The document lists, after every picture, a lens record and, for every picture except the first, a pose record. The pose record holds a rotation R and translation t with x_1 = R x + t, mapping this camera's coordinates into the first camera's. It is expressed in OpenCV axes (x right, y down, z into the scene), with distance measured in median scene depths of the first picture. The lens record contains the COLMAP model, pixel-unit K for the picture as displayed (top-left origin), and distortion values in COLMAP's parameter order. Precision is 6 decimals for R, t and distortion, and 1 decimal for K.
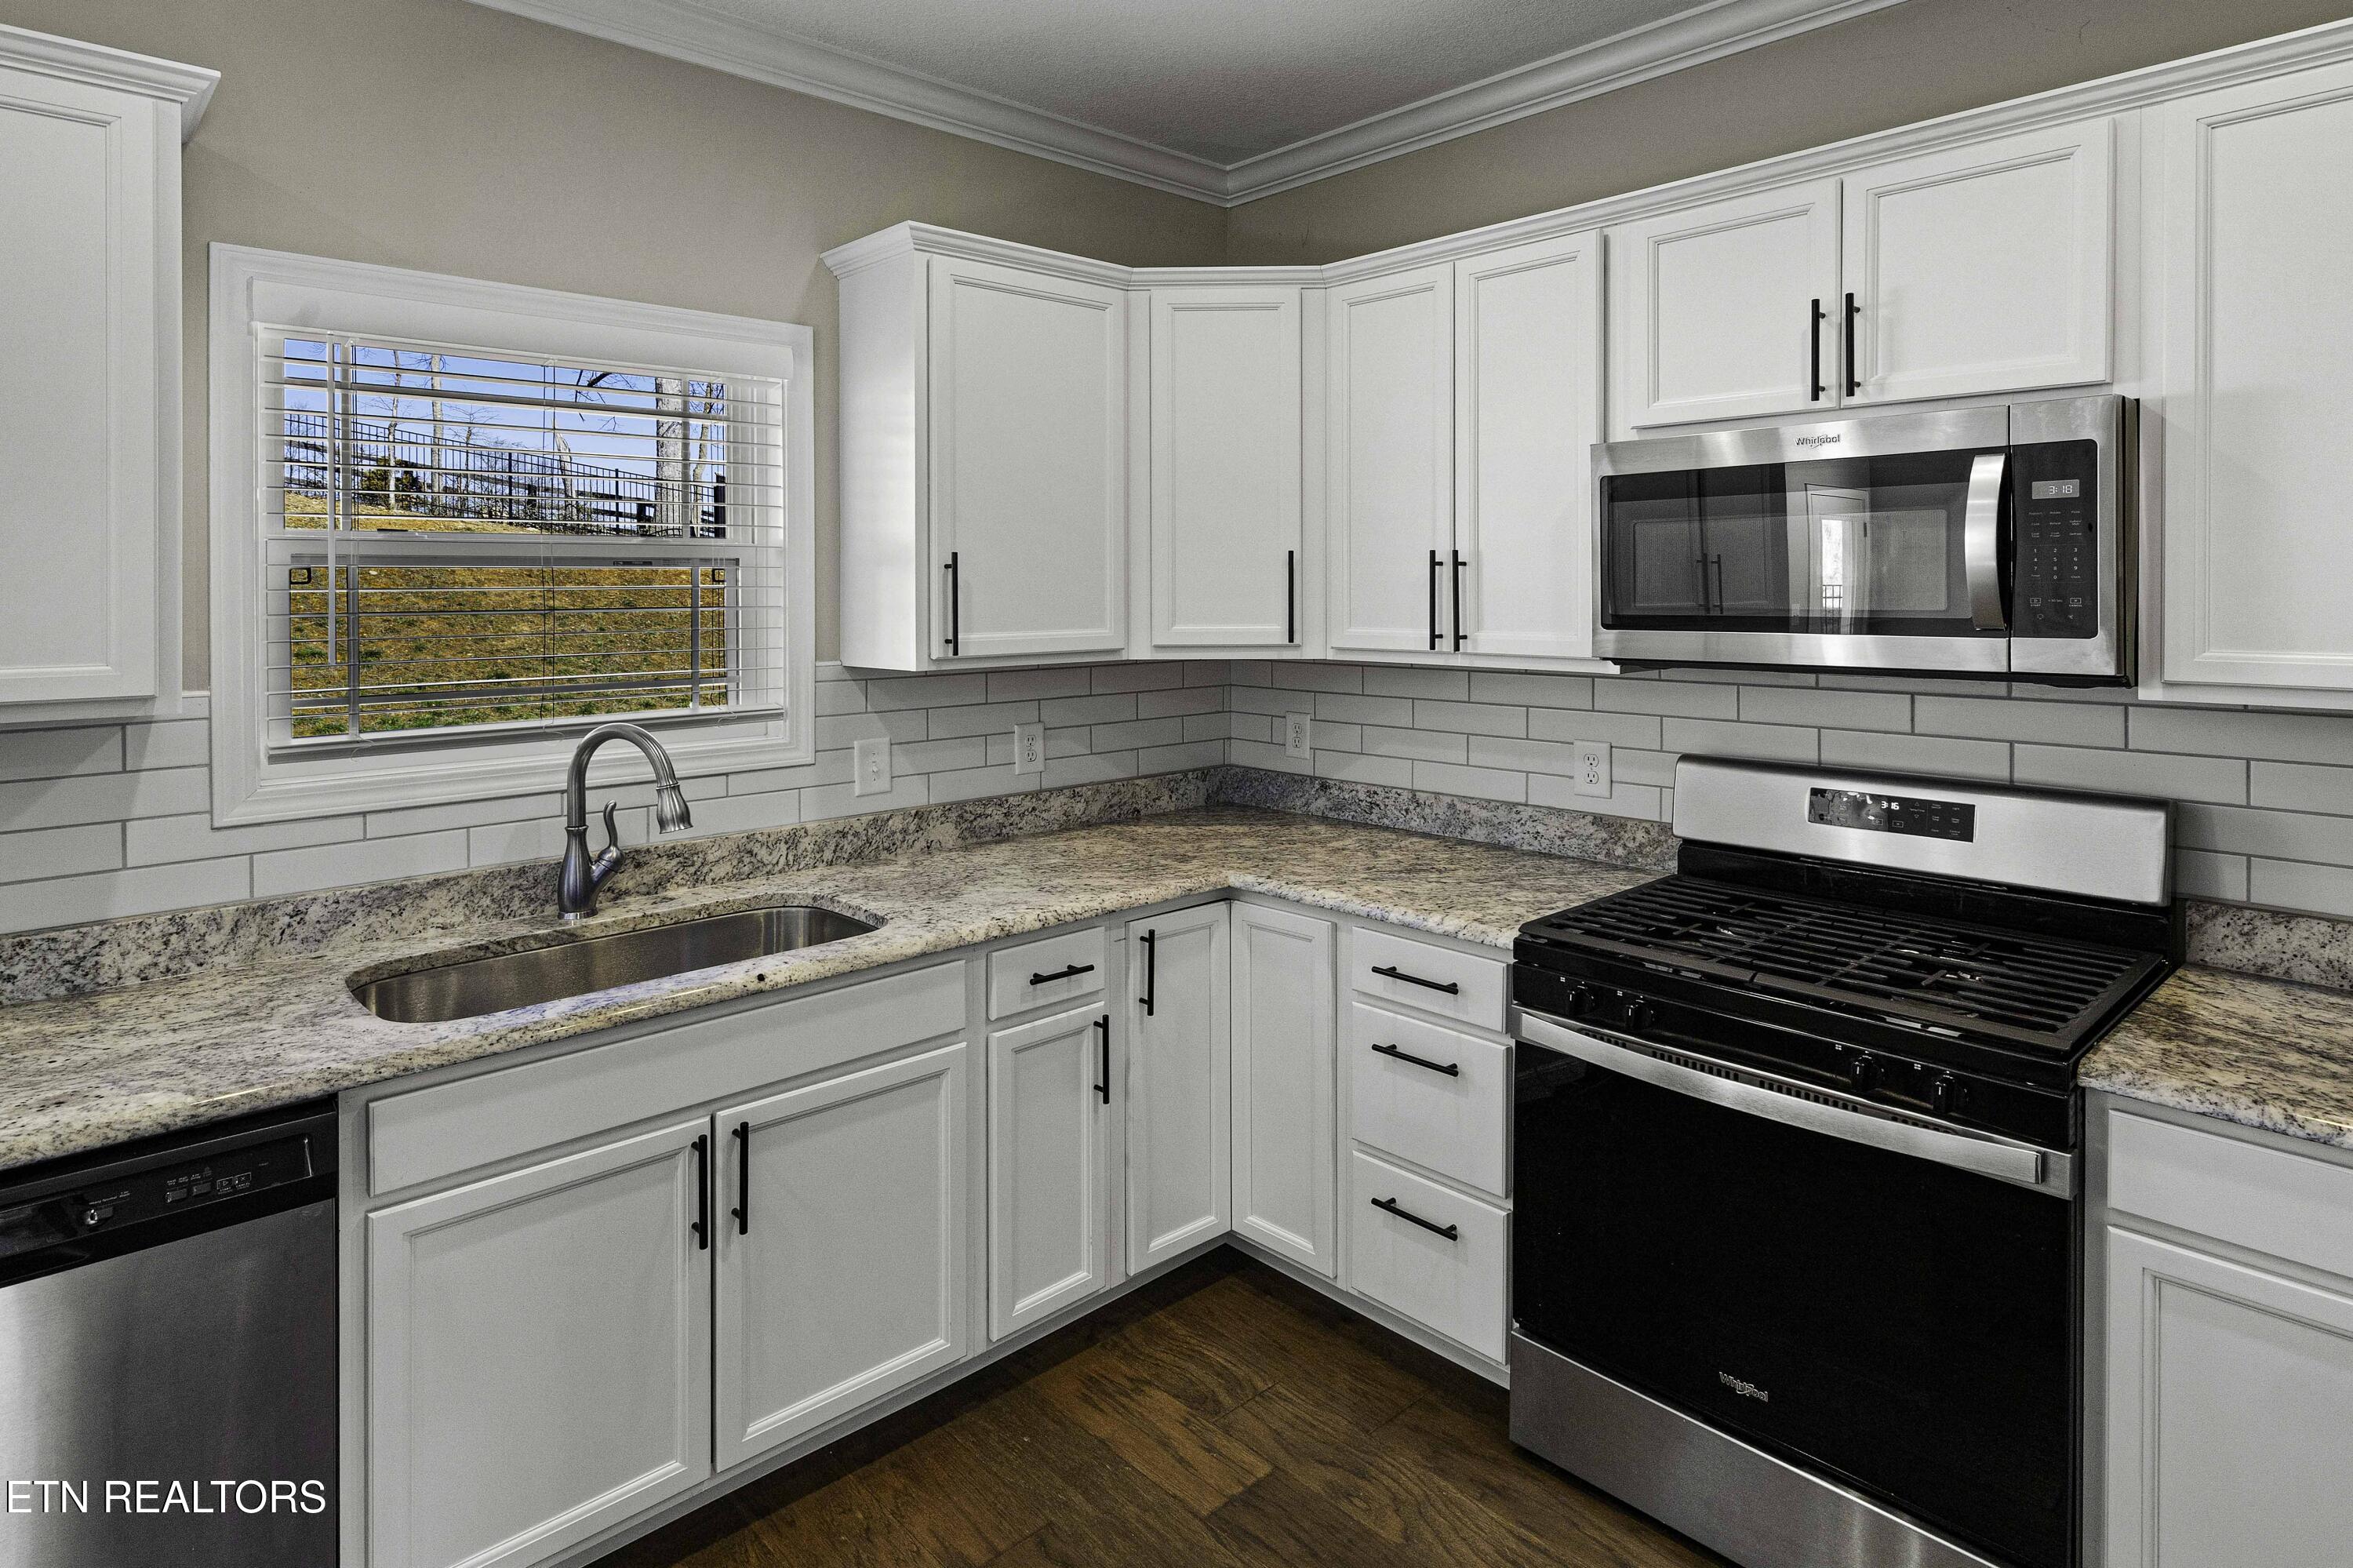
lens RADIAL K [[1330.5, 0, 1142.4], [0, 1330.5, 566.9], [0, 0, 1]] dist [0.005342, 0.001379]
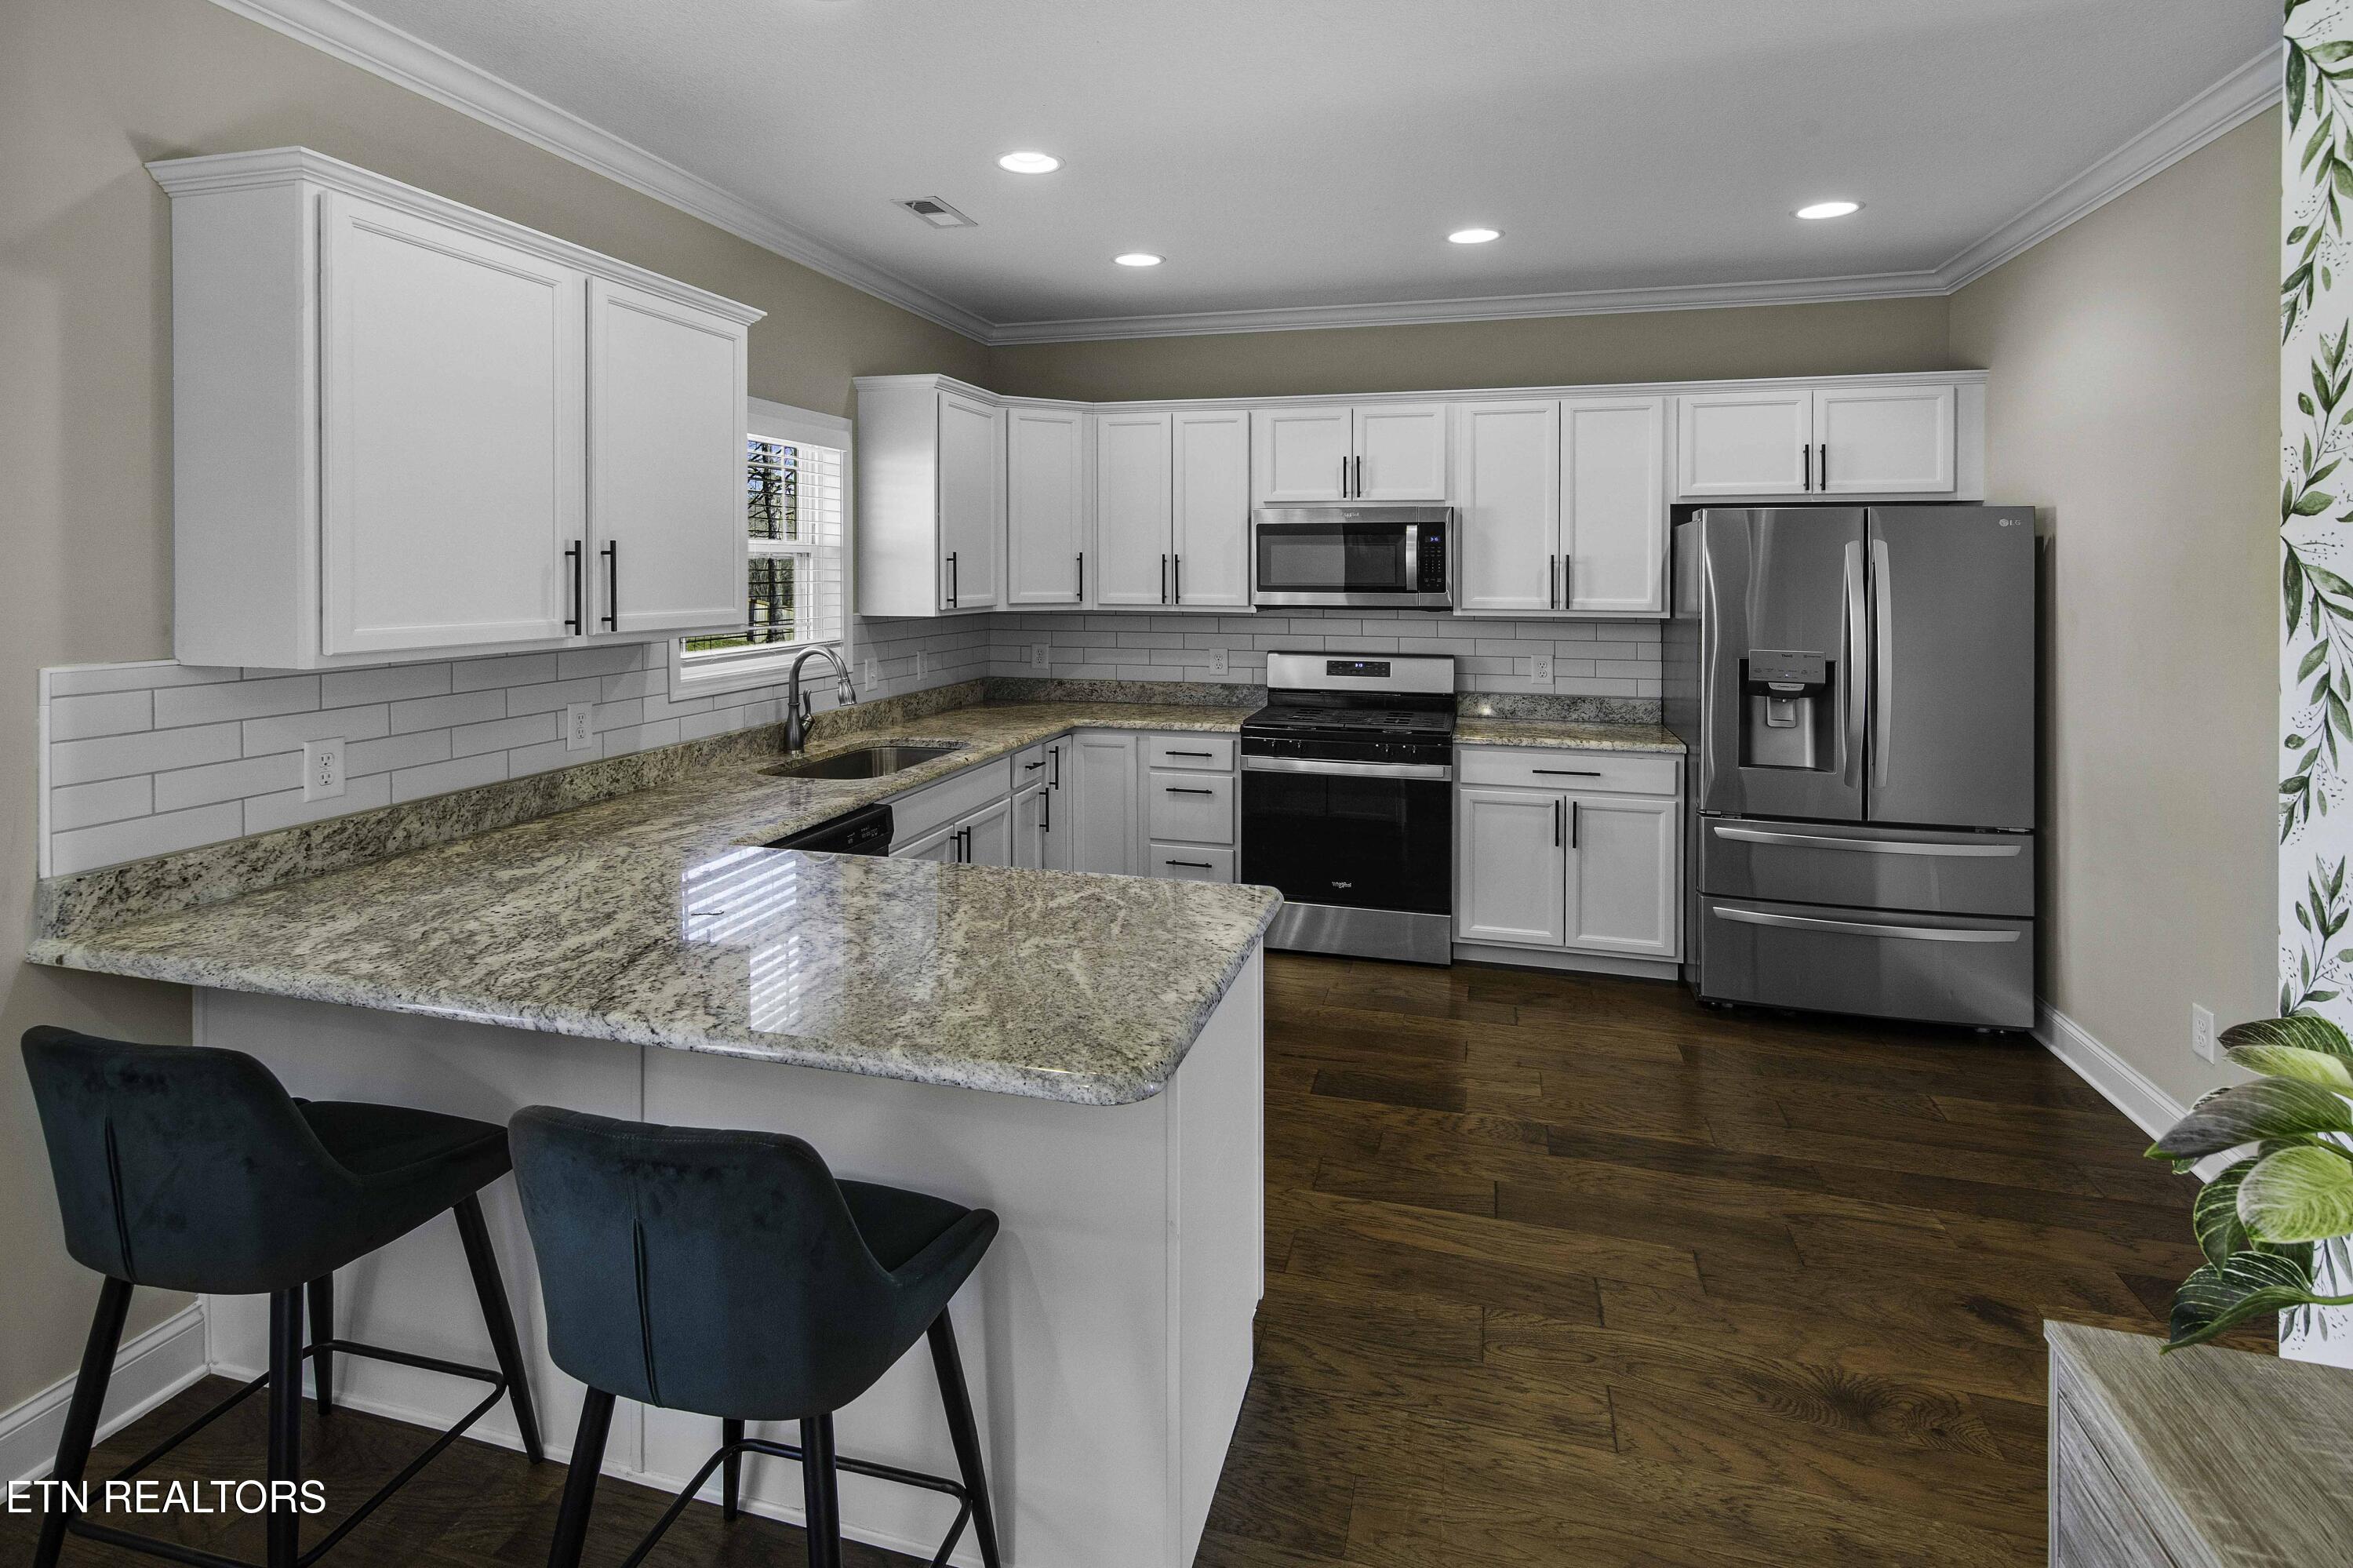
lens RADIAL K [[1107.9, 0, 1179.6], [0, 1107.9, 571.0], [0, 0, 1]] dist [-0.000139, -0.000267]
pose [[0.854328, 0.008382, 0.519667, -0.767504], [-0.015880, 0.999824, 0.009981, -0.005775], [-0.519492, -0.016779, 0.854310, -0.542782]]
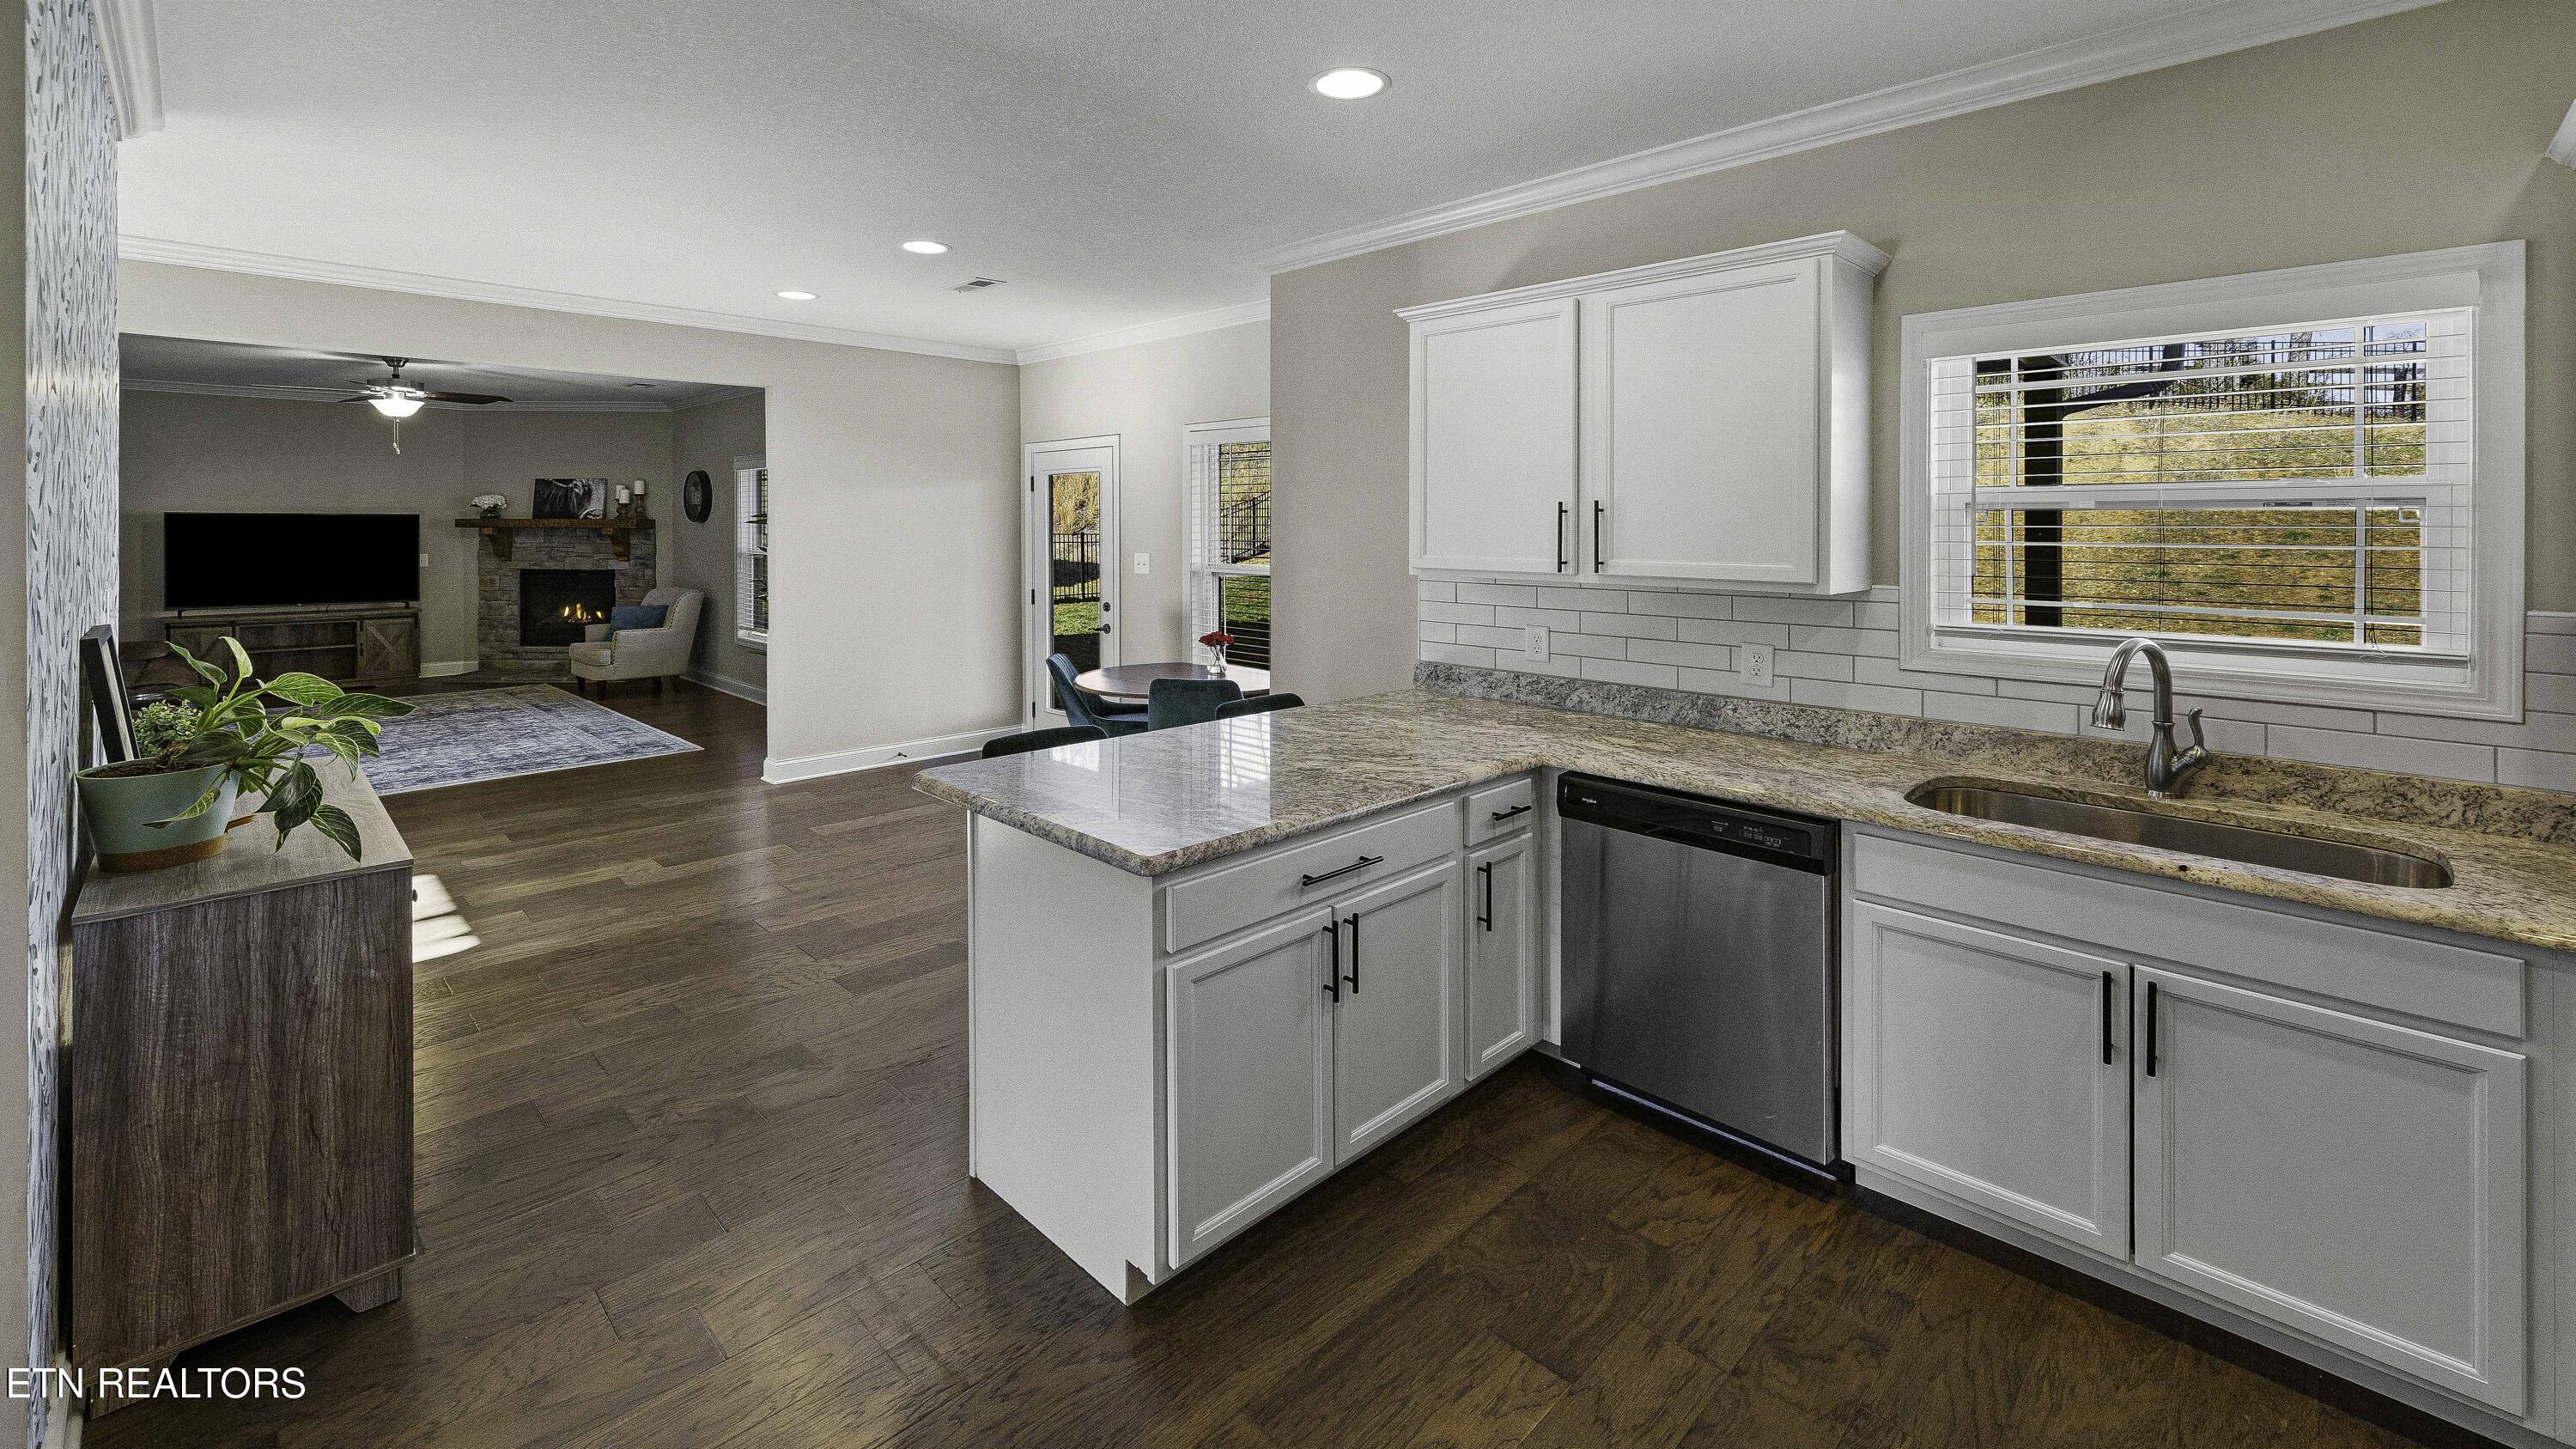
lens RADIAL K [[1047.1, 0, 1376.6], [0, 1047.1, 525.5], [0, 0, 1]] dist [-0.001801, 0.000961]
pose [[0.114494, 0.010668, -0.993367, 0.442944], [0.011320, 0.999863, 0.012043, -0.003567], [0.993359, -0.012623, 0.114358, 0.184254]]
